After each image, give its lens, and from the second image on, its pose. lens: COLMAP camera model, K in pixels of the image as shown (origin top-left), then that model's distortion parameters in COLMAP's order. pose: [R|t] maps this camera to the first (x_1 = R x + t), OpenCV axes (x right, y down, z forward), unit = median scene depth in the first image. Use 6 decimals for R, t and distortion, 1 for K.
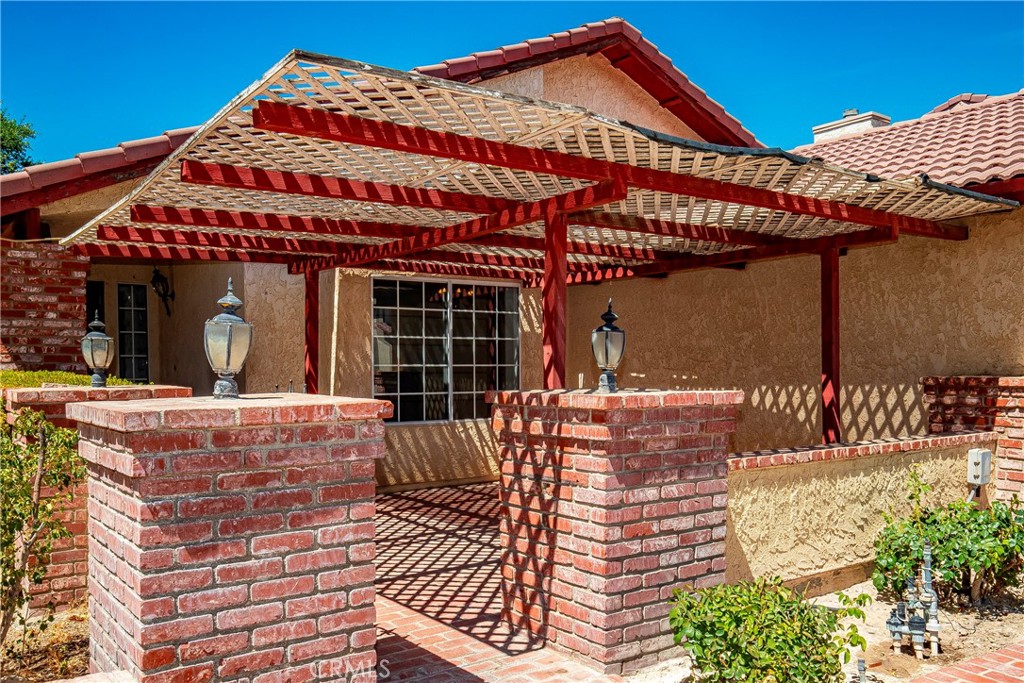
lens RADIAL K [[862.5, 0, 502.9], [0, 862.5, 371.4], [0, 0, 1]] dist [0.008025, 0.005620]
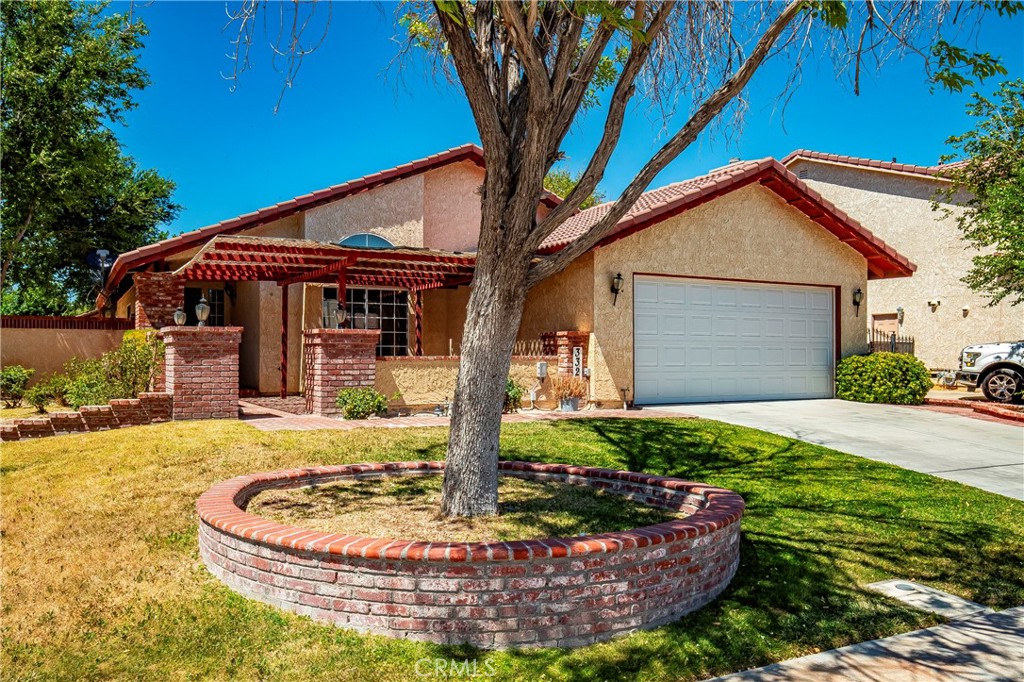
lens RADIAL K [[826.6, 0, 512.7], [0, 826.6, 341.8], [0, 0, 1]] dist [0.005052, 0.001255]
pose [[0.992883, 0.004037, -0.119024, 0.679092], [-0.007129, 0.999648, -0.025561, 0.084905], [0.118879, 0.026228, 0.992562, -1.119610]]
